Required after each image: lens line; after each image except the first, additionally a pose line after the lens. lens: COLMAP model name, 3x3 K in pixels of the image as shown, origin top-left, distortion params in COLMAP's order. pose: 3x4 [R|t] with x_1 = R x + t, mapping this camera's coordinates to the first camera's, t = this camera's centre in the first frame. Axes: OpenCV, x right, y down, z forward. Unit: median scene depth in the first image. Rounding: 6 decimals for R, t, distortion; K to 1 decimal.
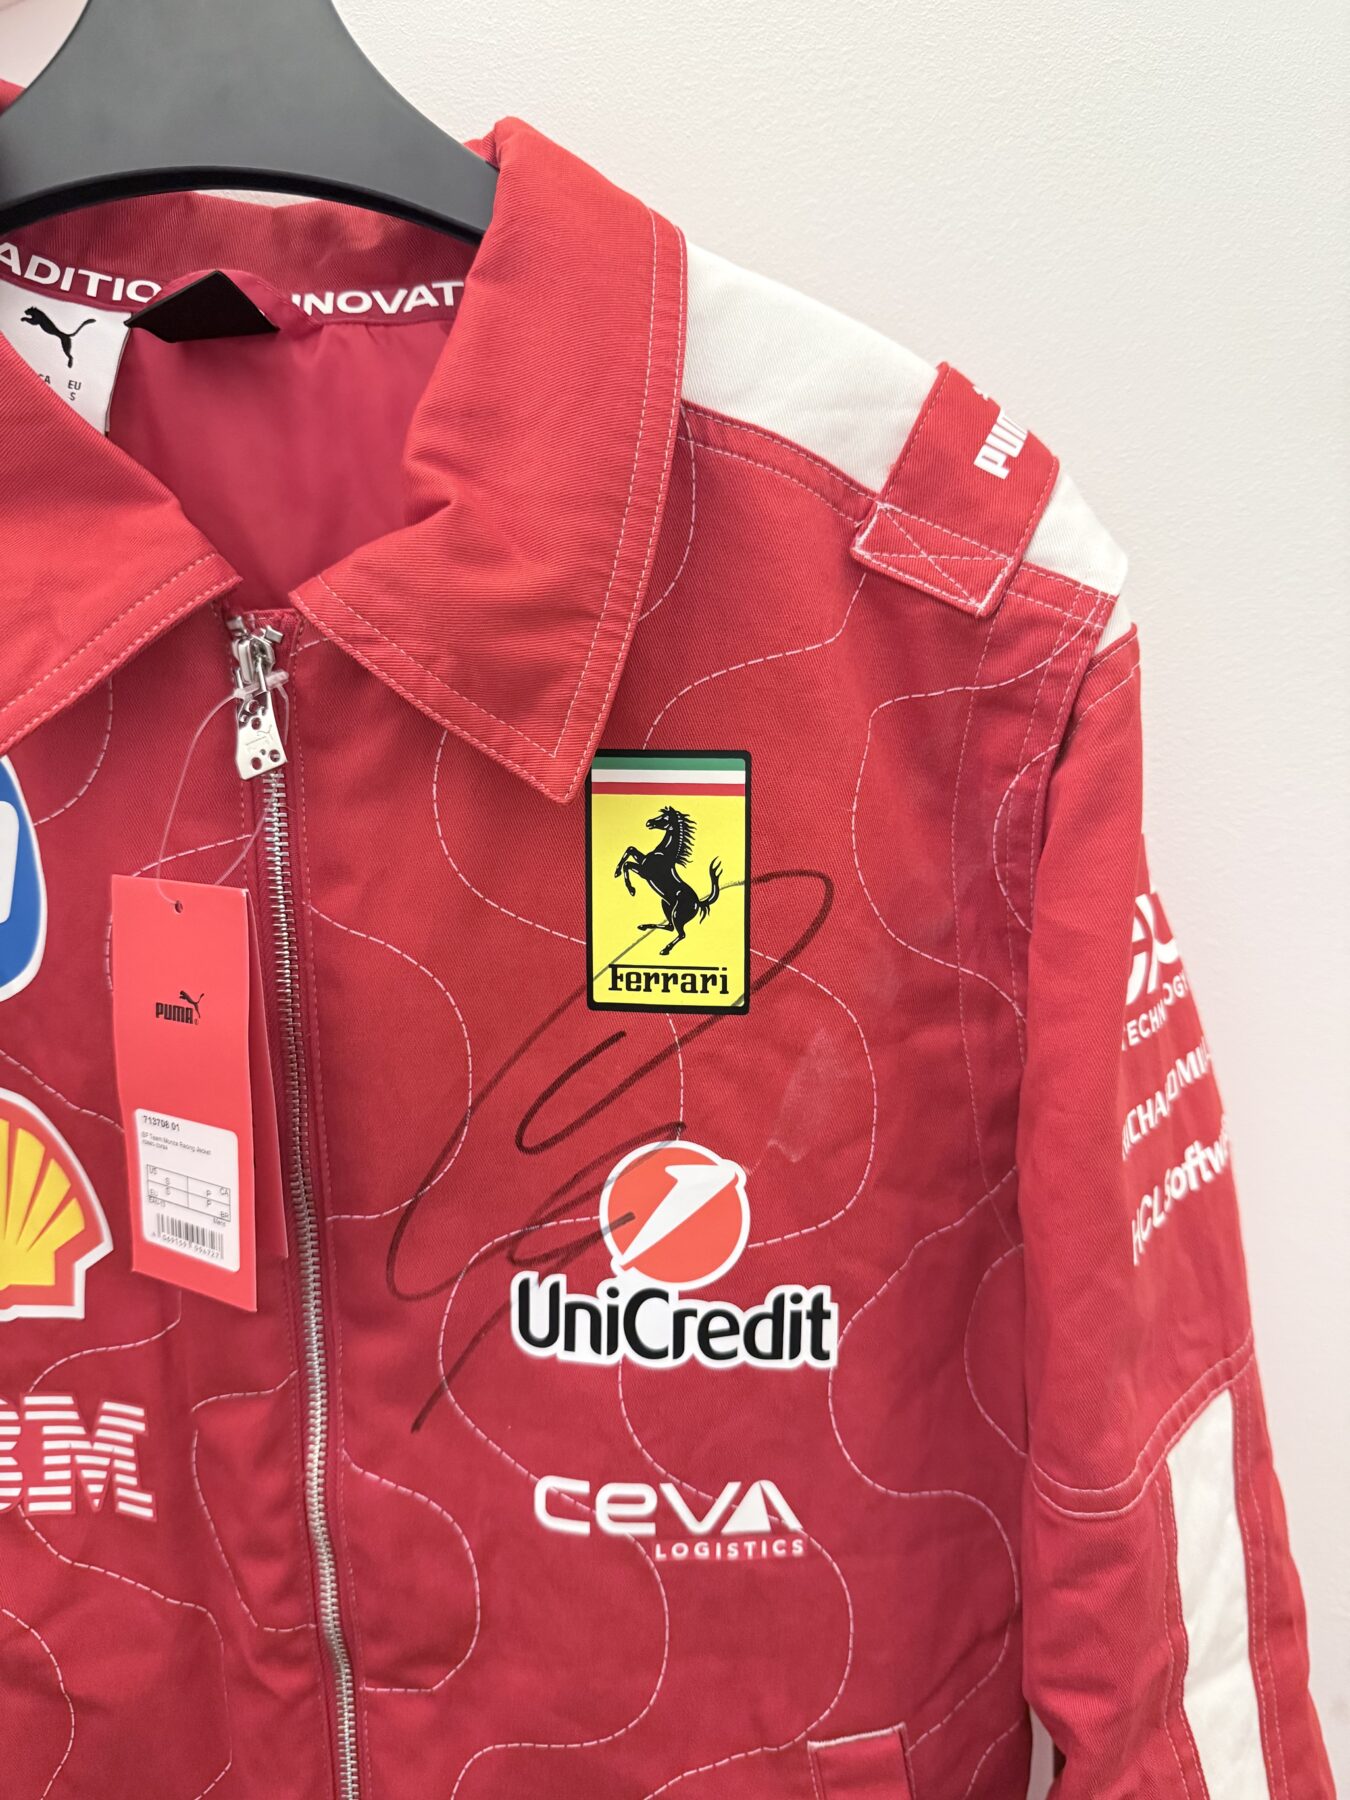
lens RADIAL K [[1247.4, 0, 677.2], [0, 1247.4, 895.9], [0, 0, 1]] dist [0.140267, -0.283918]
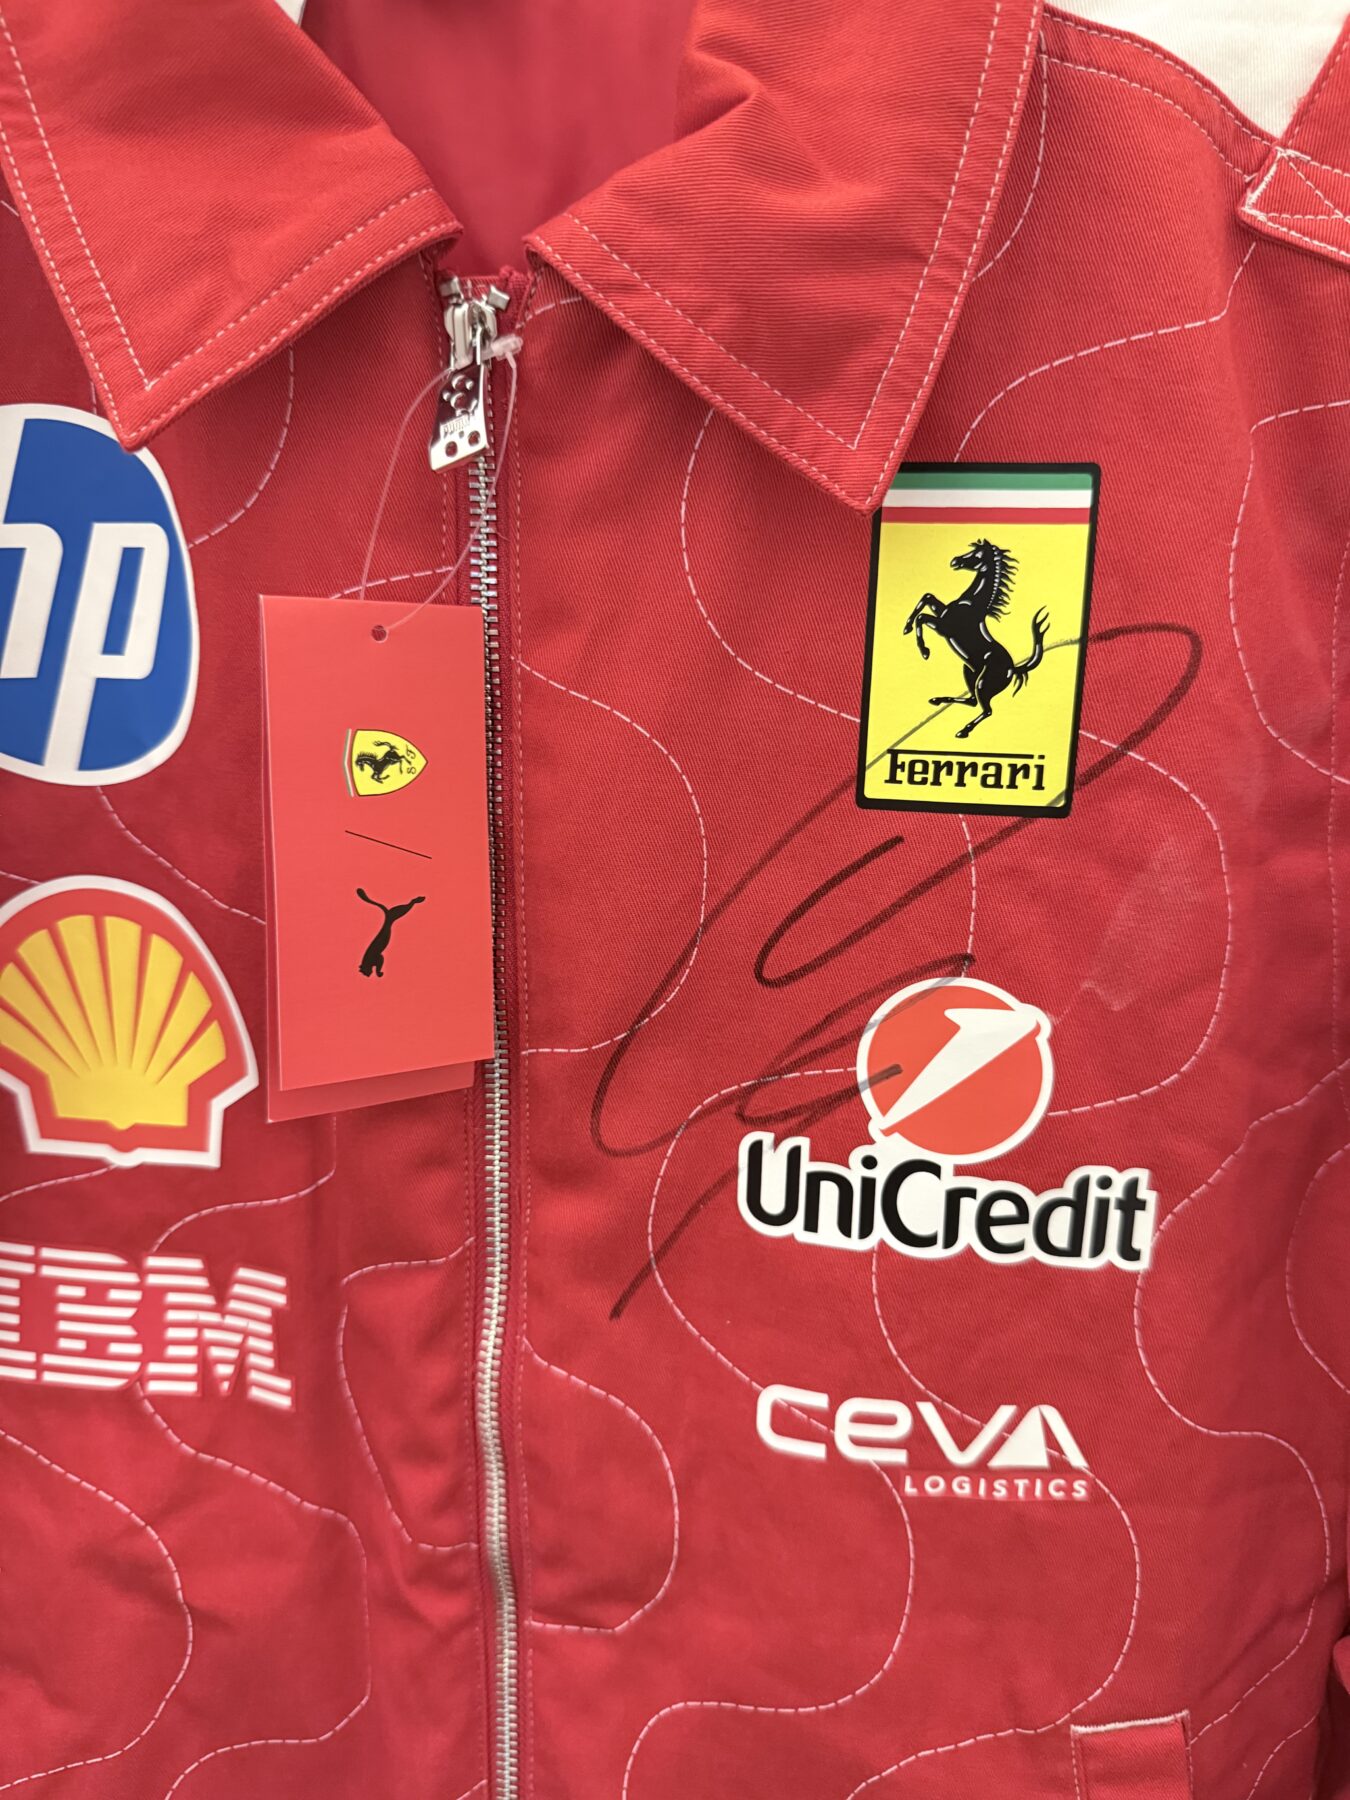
lens RADIAL K [[1253.3, 0, 672.1], [0, 1253.3, 878.2], [0, 0, 1]] dist [0.090591, -0.182508]
pose [[0.997100, 0.039856, -0.064839, -0.135341], [-0.038278, 0.998944, 0.025396, 0.121131], [0.065782, -0.022840, 0.997573, 0.199161]]
